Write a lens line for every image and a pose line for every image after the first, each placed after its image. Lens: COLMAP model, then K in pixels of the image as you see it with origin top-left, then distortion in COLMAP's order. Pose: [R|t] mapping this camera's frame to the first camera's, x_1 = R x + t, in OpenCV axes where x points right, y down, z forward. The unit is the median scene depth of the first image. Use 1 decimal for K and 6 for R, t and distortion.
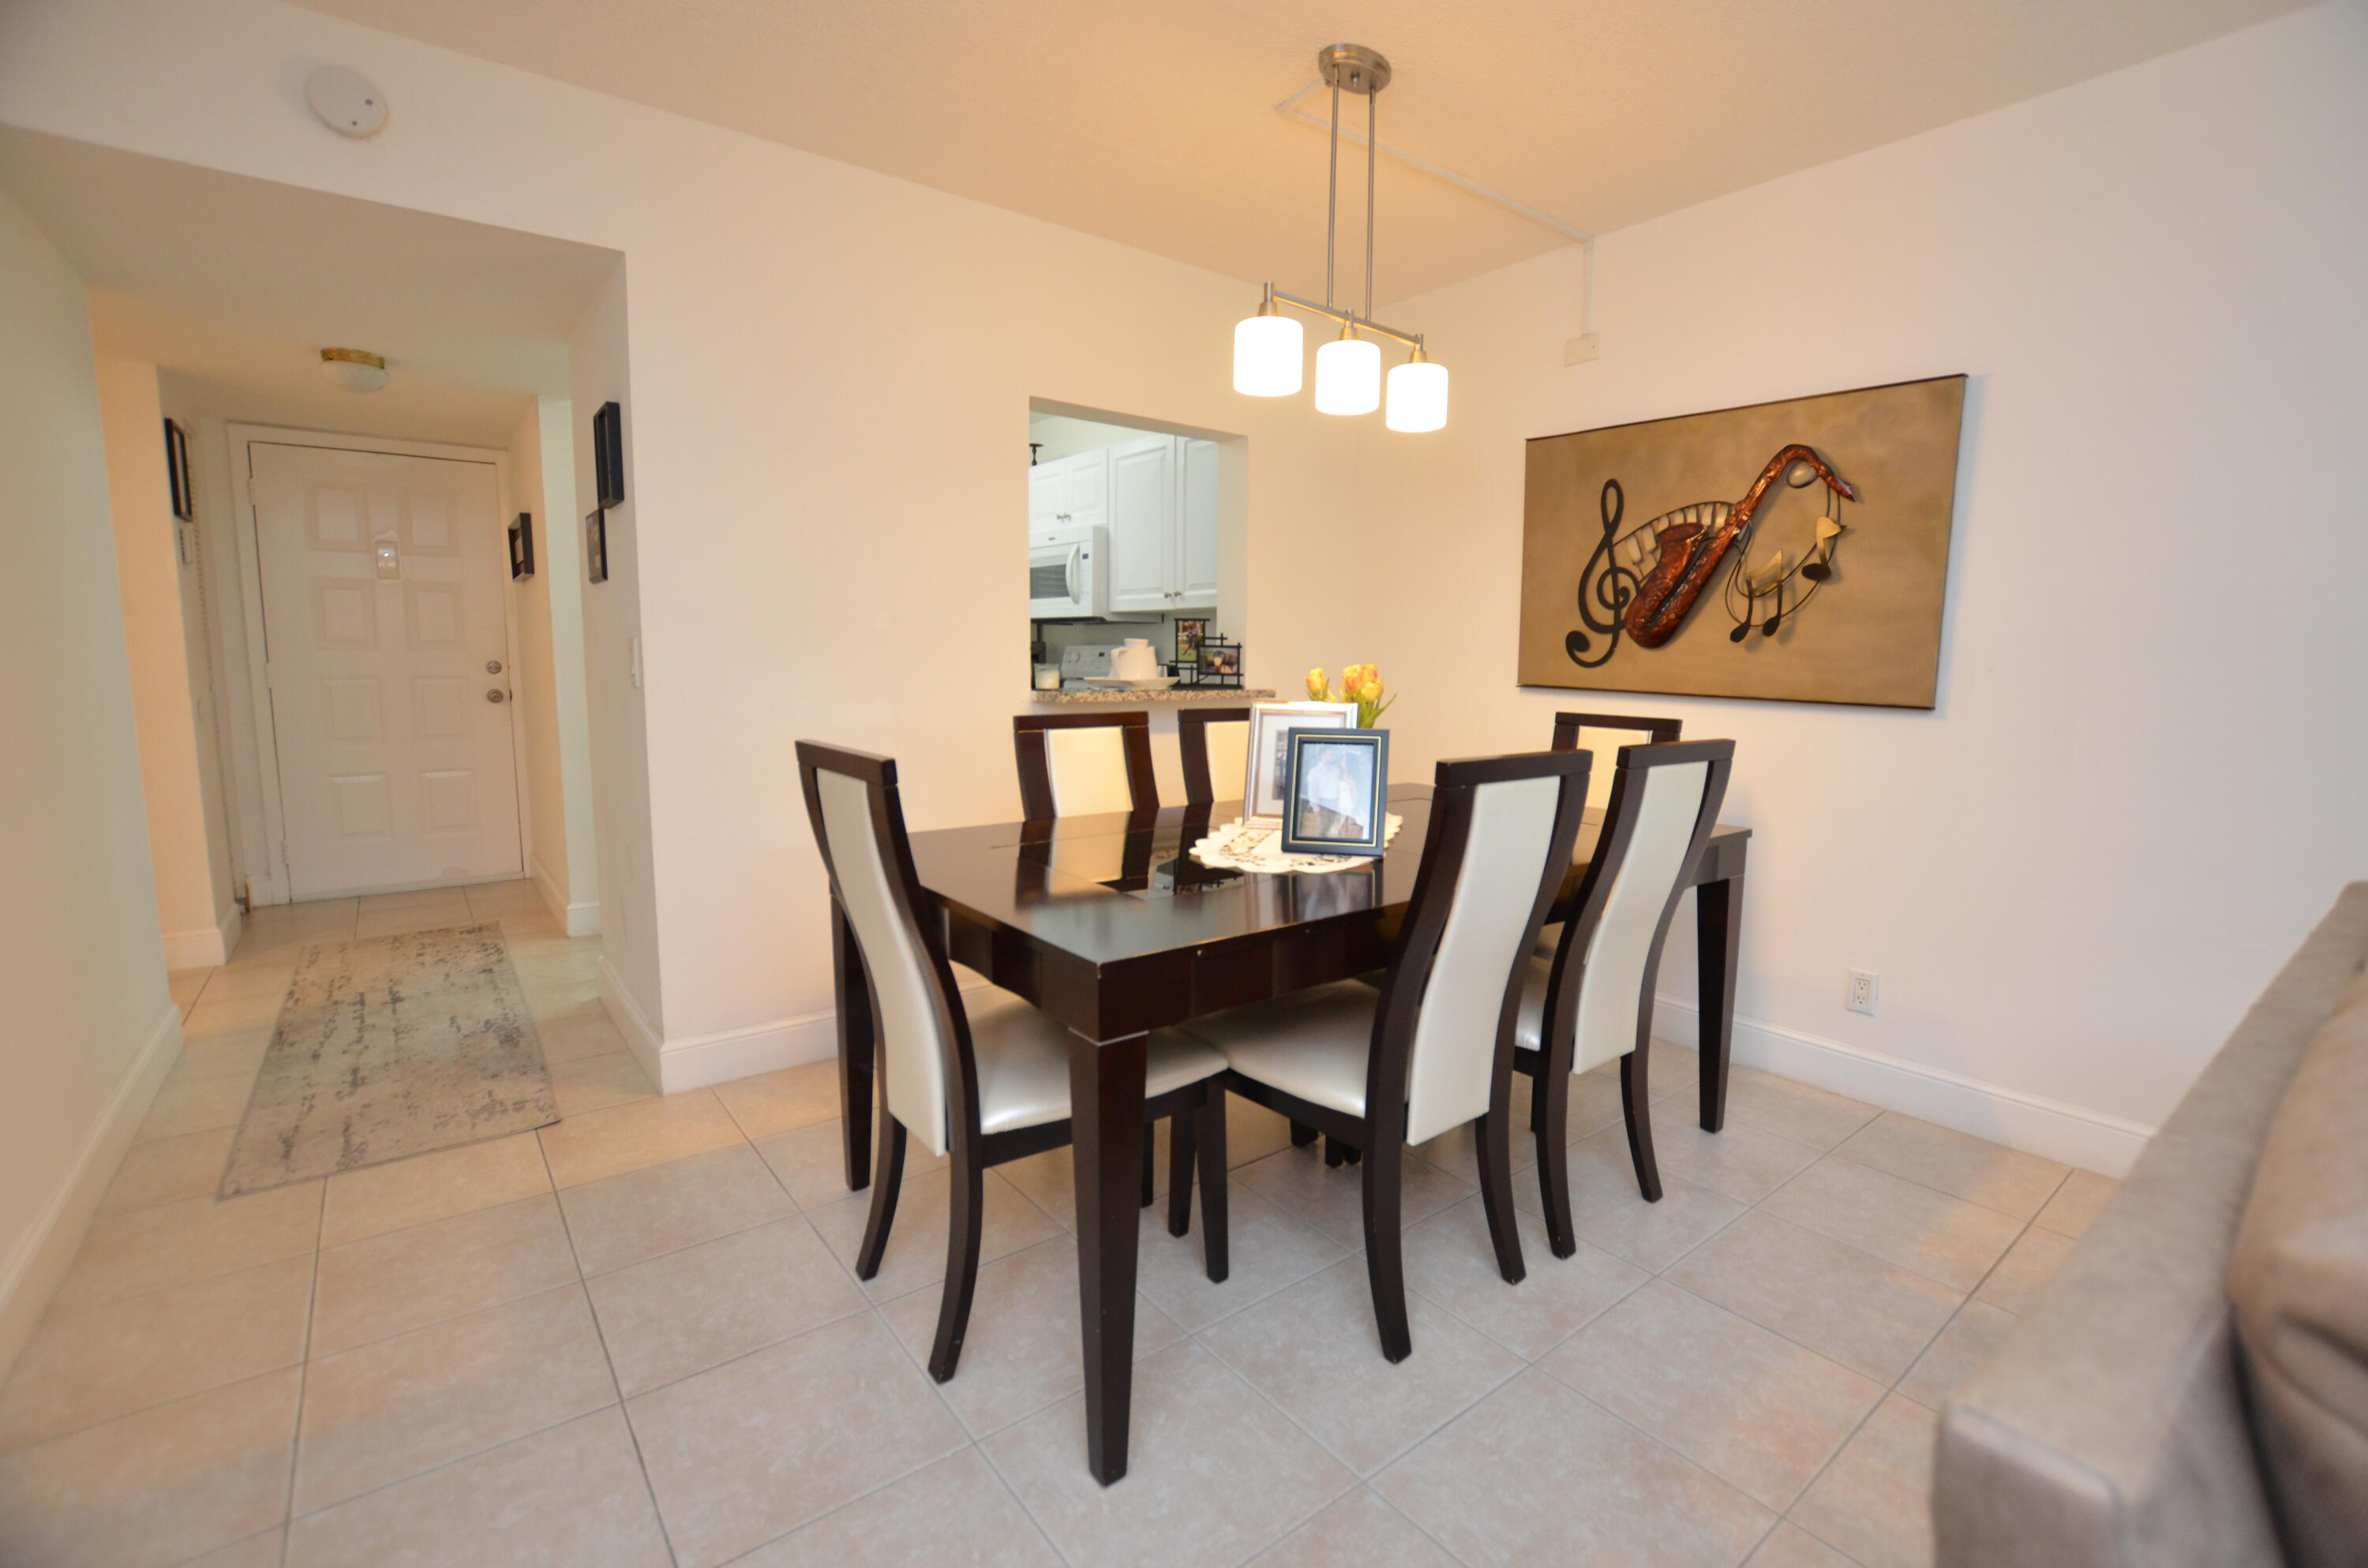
lens RADIAL K [[1040.9, 0, 1210.8], [0, 1040.9, 793.5], [0, 0, 1]] dist [-0.039023, 0.008033]
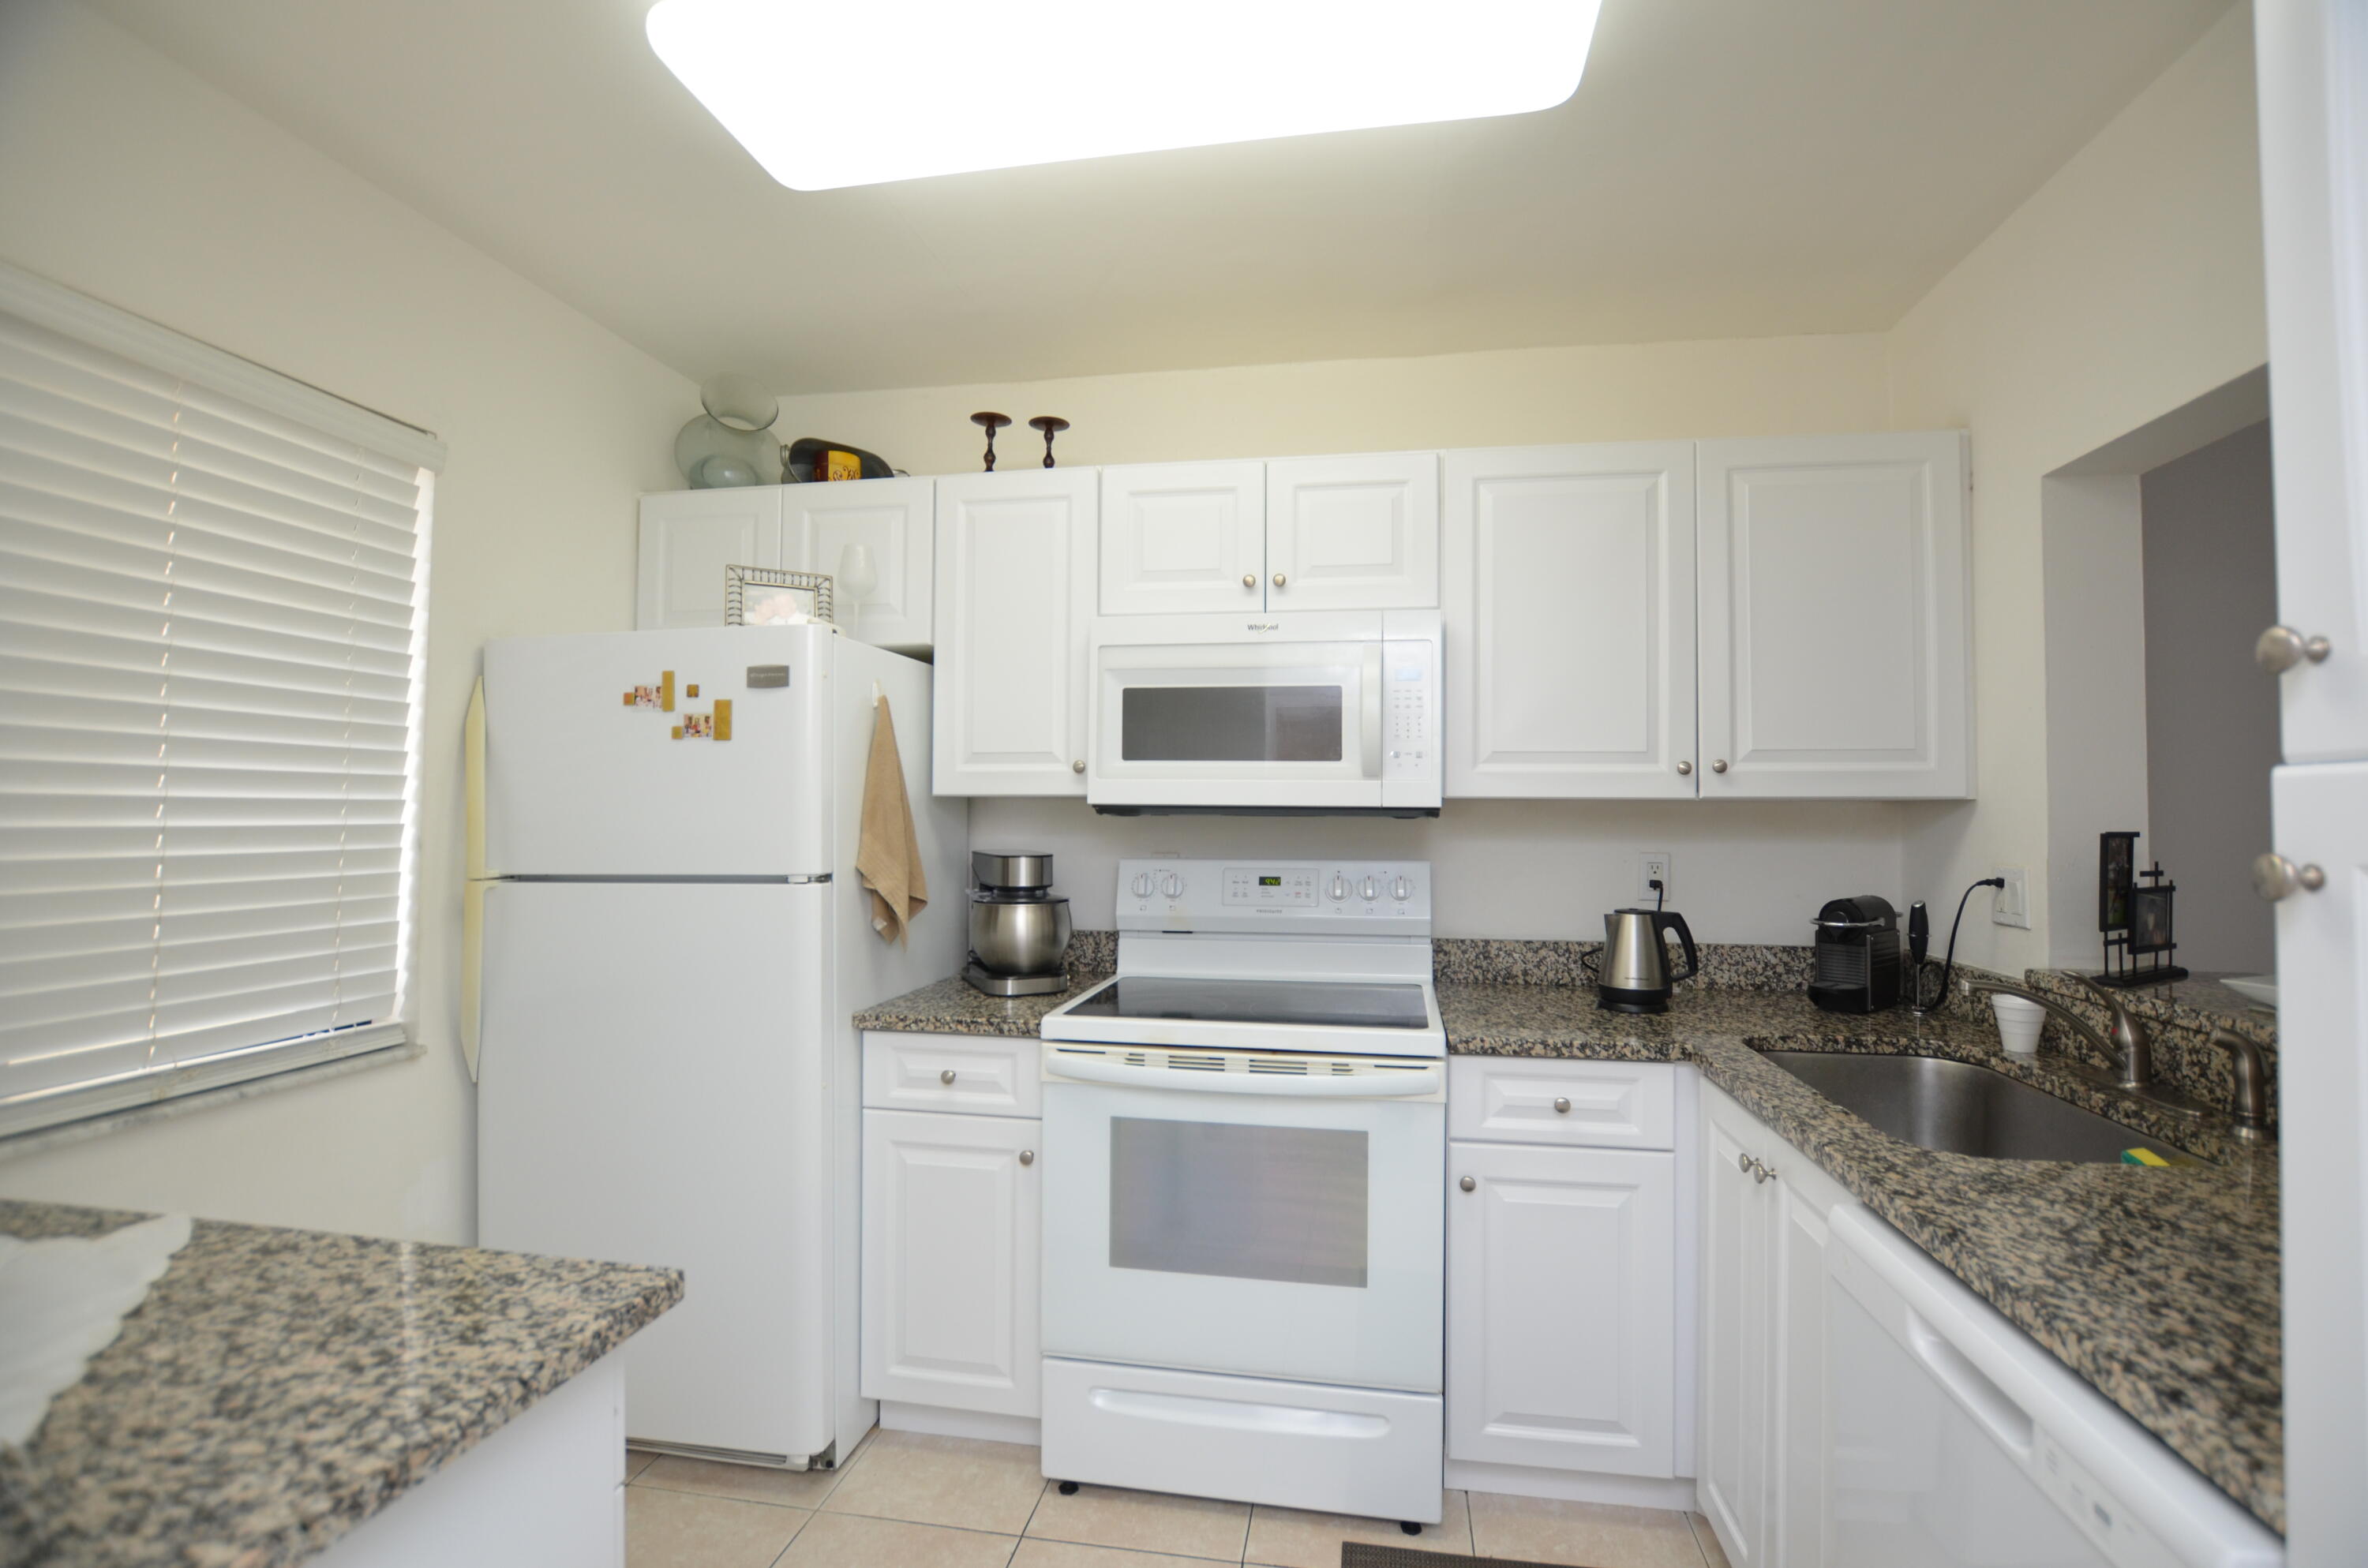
lens RADIAL K [[1040.9, 0, 1210.8], [0, 1040.9, 793.5], [0, 0, 1]] dist [-0.039023, 0.008033]
pose [[0.741838, 0.000077, 0.670579, -0.505691], [0.095132, 0.989874, -0.105356, -0.144249], [-0.663797, 0.141951, 0.734319, 0.765350]]
